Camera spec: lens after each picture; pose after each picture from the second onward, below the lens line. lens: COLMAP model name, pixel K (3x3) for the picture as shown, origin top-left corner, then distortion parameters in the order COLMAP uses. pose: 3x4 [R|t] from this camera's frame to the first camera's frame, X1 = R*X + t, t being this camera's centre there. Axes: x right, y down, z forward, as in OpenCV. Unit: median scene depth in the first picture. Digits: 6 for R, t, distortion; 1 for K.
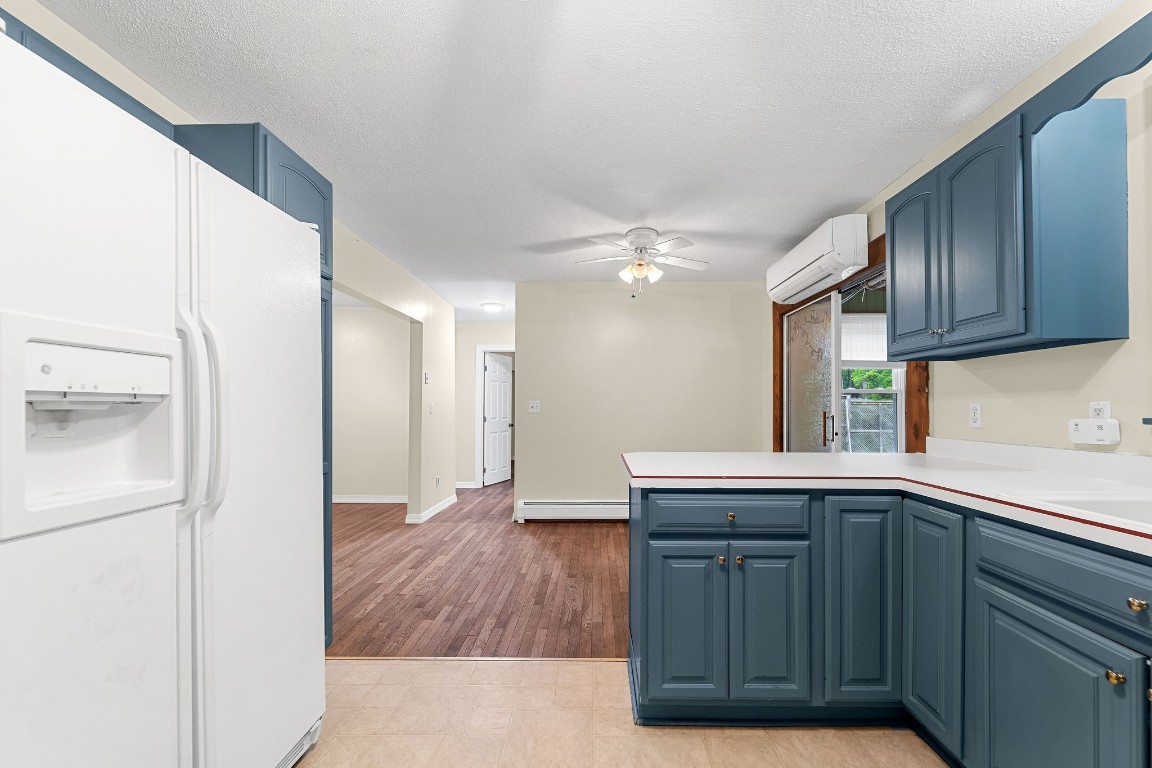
lens RADIAL K [[480.1, 0, 590.8], [0, 480.1, 402.5], [0, 0, 1]] dist [0.000364, -0.000171]
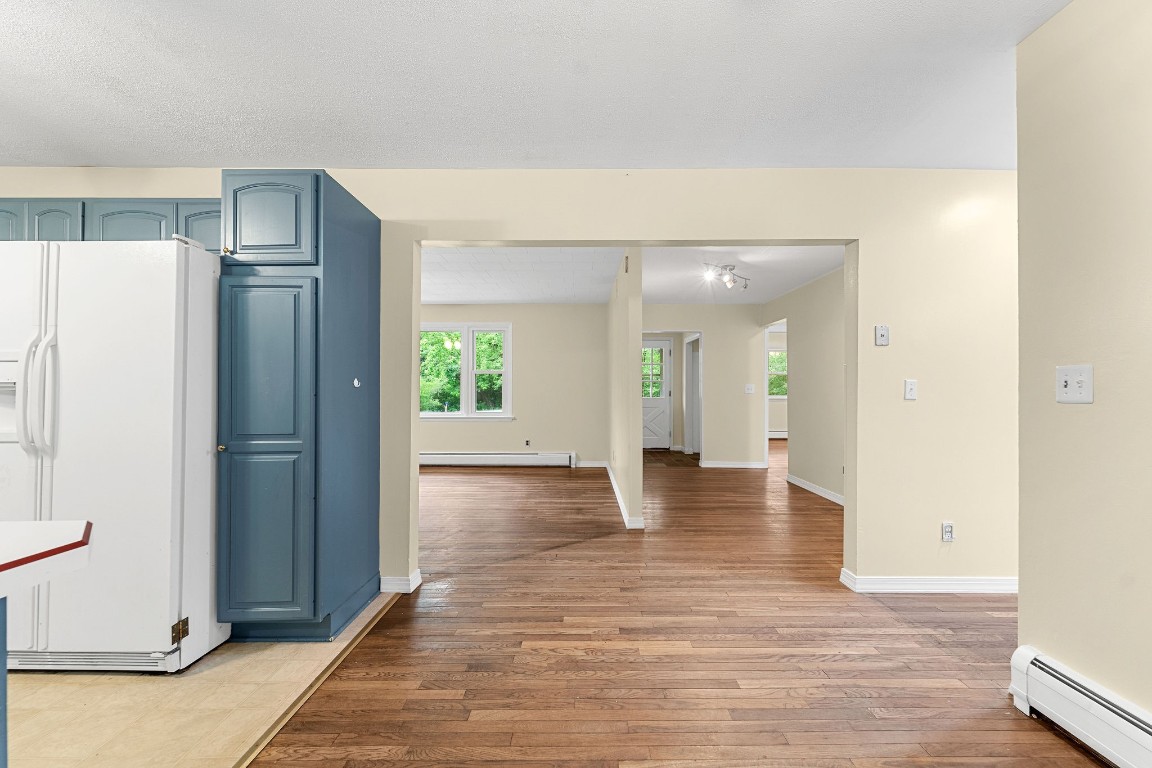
lens RADIAL K [[466.8, 0, 582.8], [0, 466.8, 386.1], [0, 0, 1]] dist [-0.001653, -0.000191]
pose [[0.010542, -0.012593, -0.999865, 0.322442], [0.012255, 0.999847, -0.012464, 0.017181], [0.999869, -0.012122, 0.010695, 1.094187]]
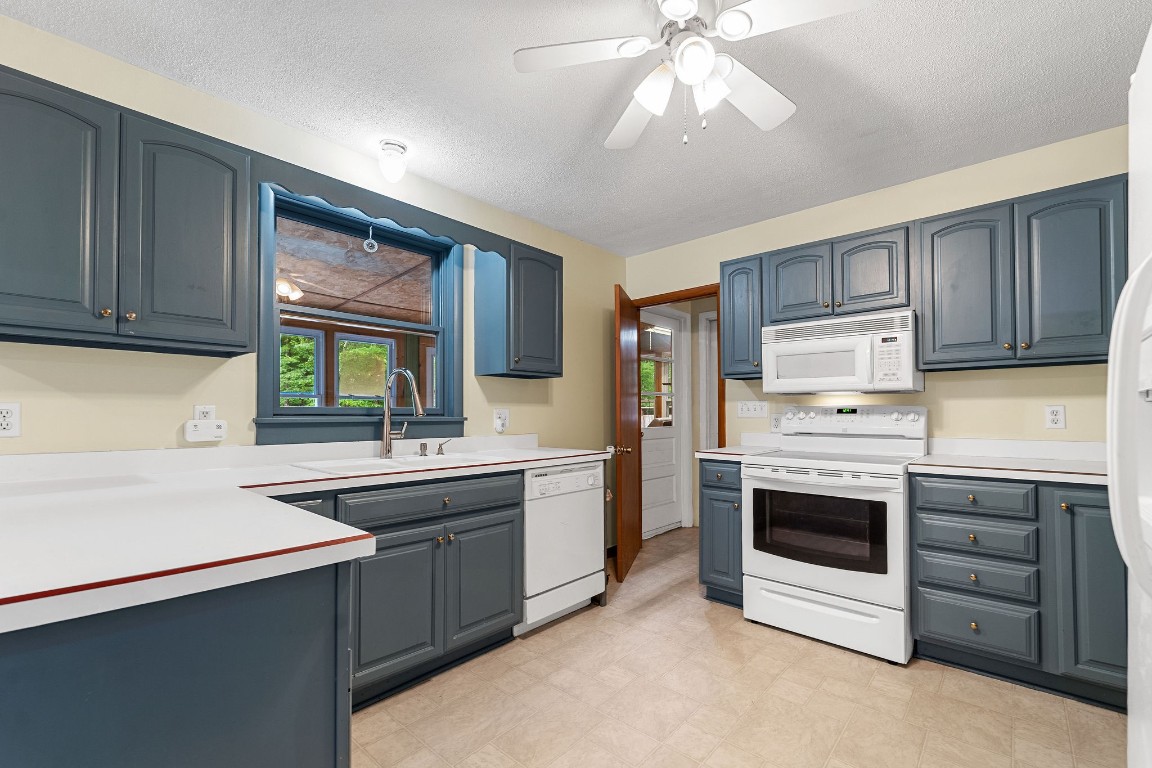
lens RADIAL K [[490.2, 0, 584.6], [0, 490.2, 405.0], [0, 0, 1]] dist [-0.000459, -0.000099]
pose [[-0.755357, 0.013714, 0.655170, -0.254957], [-0.006013, 0.999594, -0.027856, 0.013556], [-0.655286, -0.024981, -0.754968, 0.705583]]
